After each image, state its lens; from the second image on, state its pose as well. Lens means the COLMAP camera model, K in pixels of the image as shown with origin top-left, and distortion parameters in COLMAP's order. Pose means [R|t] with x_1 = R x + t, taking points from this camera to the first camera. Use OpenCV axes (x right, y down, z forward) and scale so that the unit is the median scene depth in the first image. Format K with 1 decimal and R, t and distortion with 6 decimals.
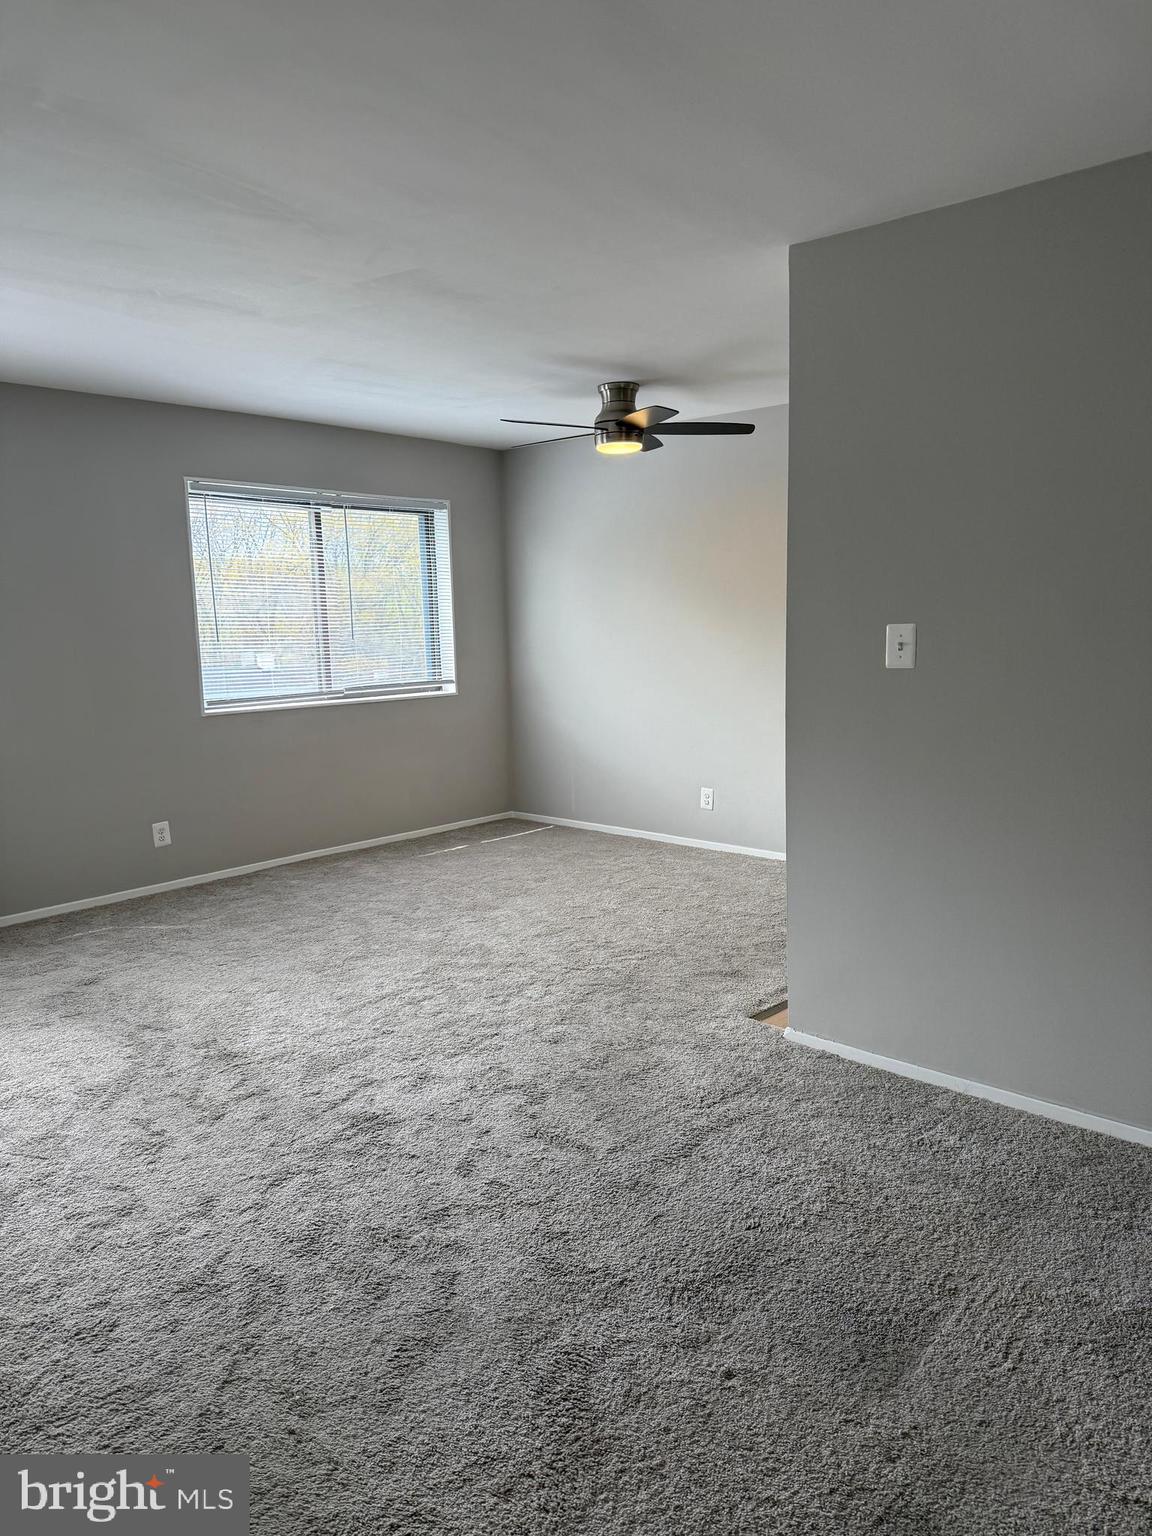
lens RADIAL K [[1102.8, 0, 576.0], [0, 1102.8, 768.0], [0, 0, 1]] dist [0.044715, -0.053828]
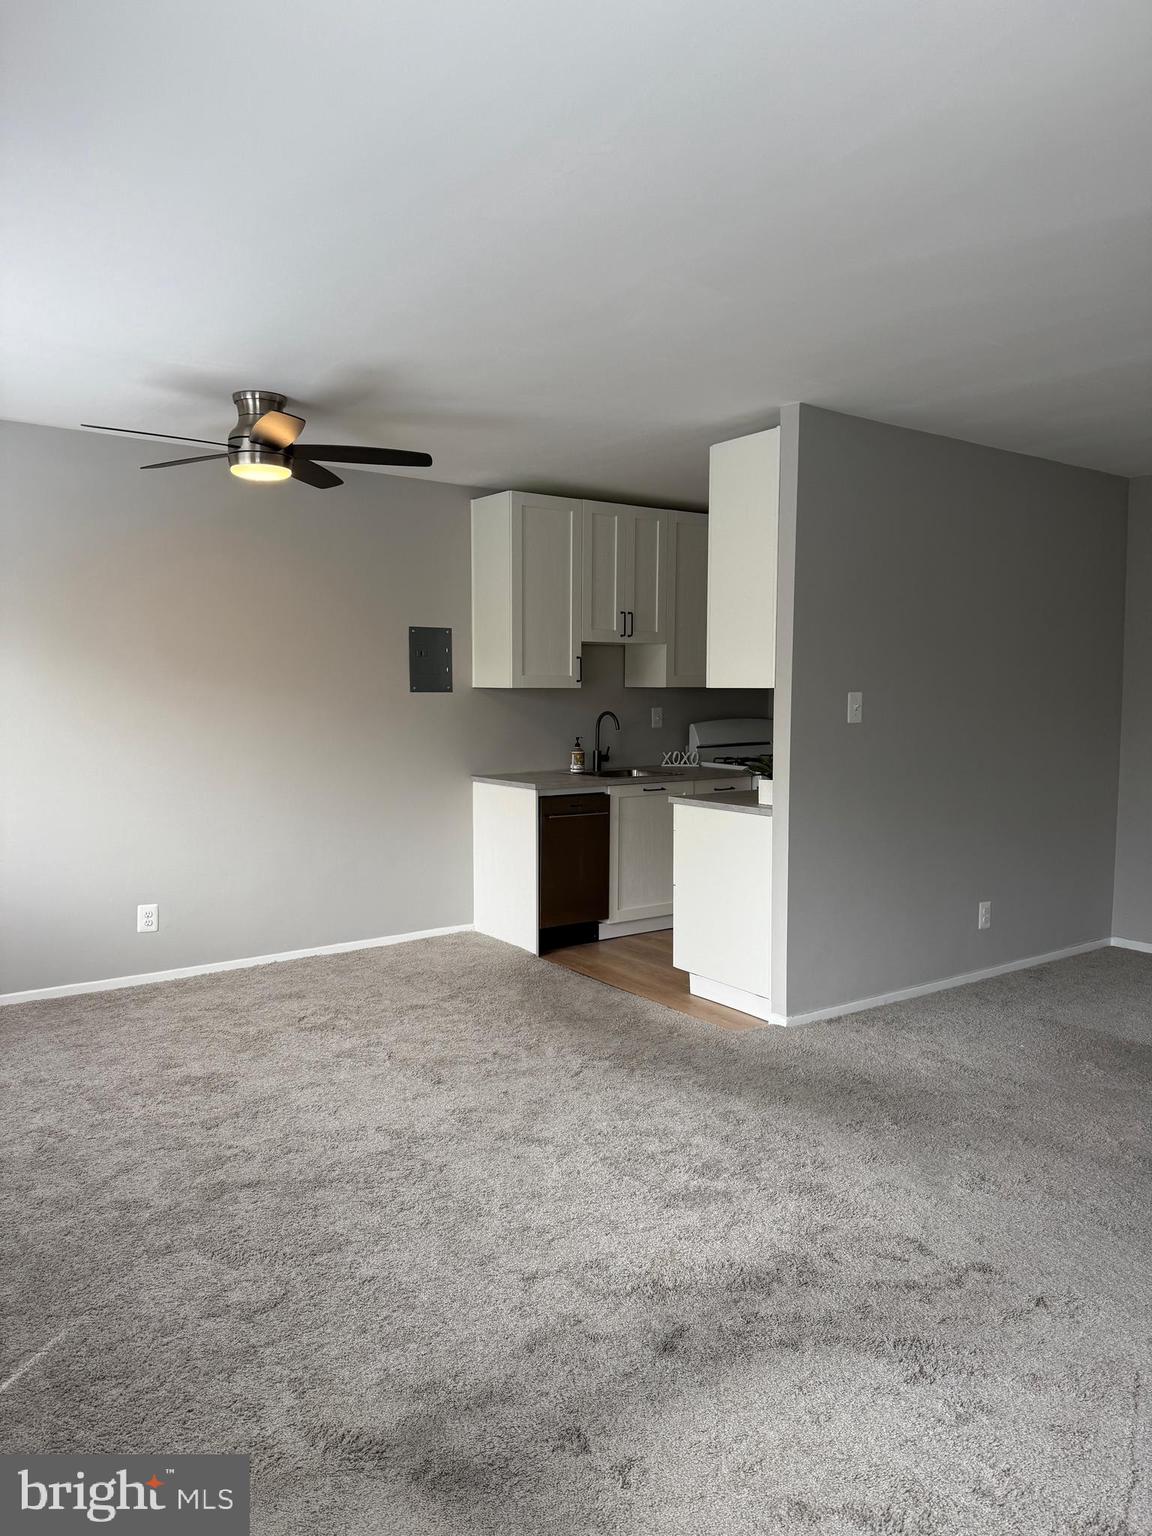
lens RADIAL K [[1102.8, 0, 576.0], [0, 1102.8, 768.0], [0, 0, 1]] dist [0.044715, -0.053828]
pose [[0.180541, -0.059898, 0.981742, -0.657127], [0.131742, 0.990622, 0.036212, -0.073431], [-0.974704, 0.122799, 0.186739, 0.608643]]
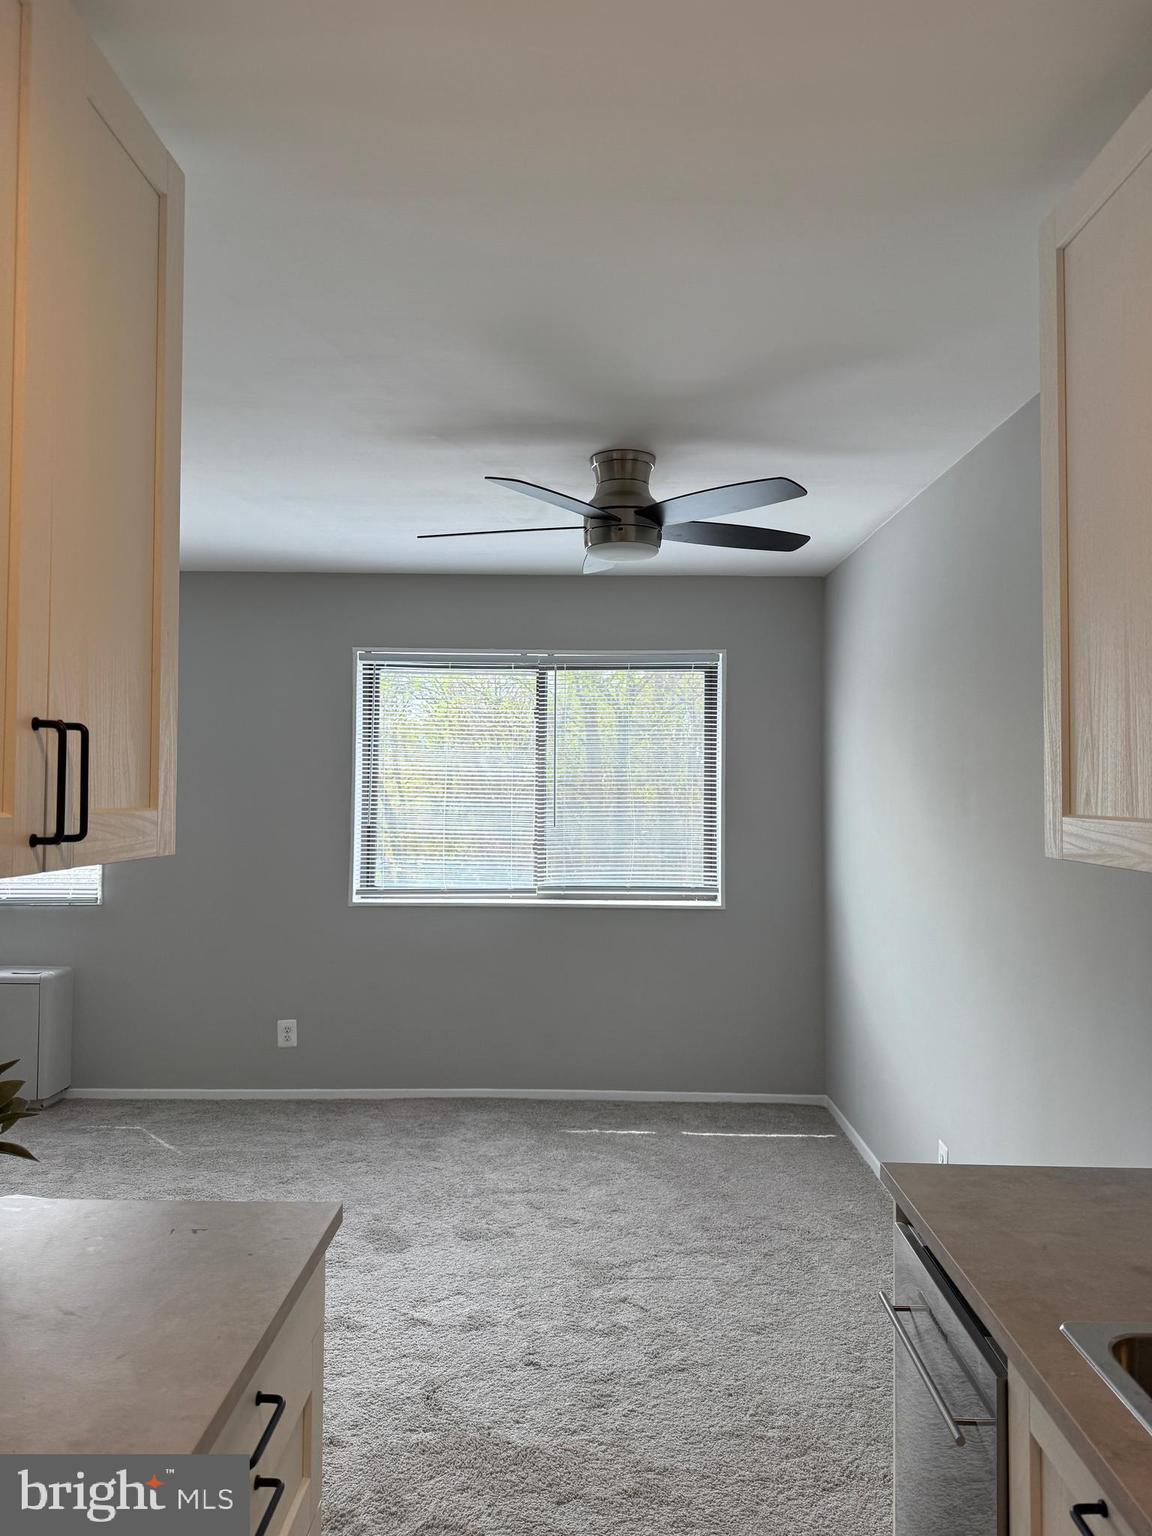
lens RADIAL K [[1060.7, 0, 577.8], [0, 1060.7, 677.5], [0, 0, 1]] dist [-0.003659, -0.003196]
pose [[0.662197, -0.061944, -0.746765, 0.444462], [-0.123966, 0.973789, -0.190703, -0.086910], [0.739004, 0.218856, 0.637162, 0.560194]]
